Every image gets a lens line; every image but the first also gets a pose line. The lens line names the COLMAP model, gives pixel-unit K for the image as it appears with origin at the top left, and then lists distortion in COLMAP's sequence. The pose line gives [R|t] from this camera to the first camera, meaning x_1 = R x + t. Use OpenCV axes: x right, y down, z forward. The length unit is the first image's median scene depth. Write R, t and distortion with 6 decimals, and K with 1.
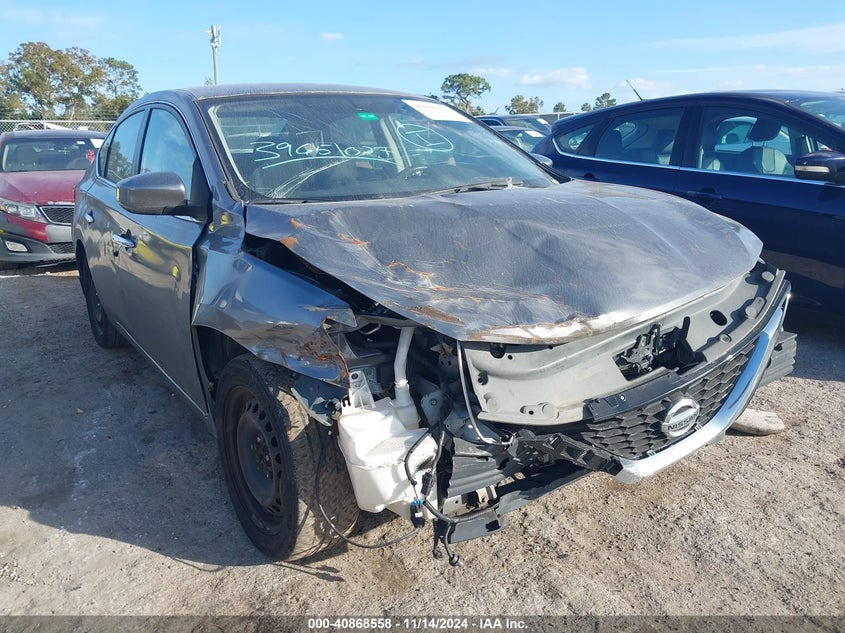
lens RADIAL K [[637.9, 0, 422.5], [0, 637.9, 316.5], [0, 0, 1]] dist [0.004114, 0.001579]
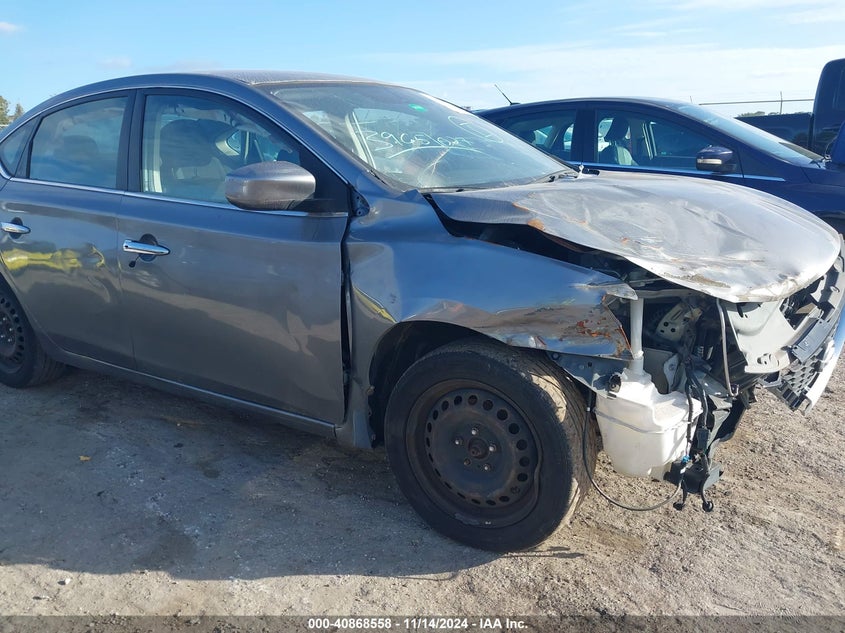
lens RADIAL K [[633.7, 0, 422.5], [0, 633.7, 316.5], [0, 0, 1]] dist [0.066966, -0.107784]
pose [[0.931543, -0.090570, 0.352171, -0.670820], [0.093596, 0.995574, 0.008461, 0.001313], [-0.351379, 0.025080, 0.935897, 0.121299]]
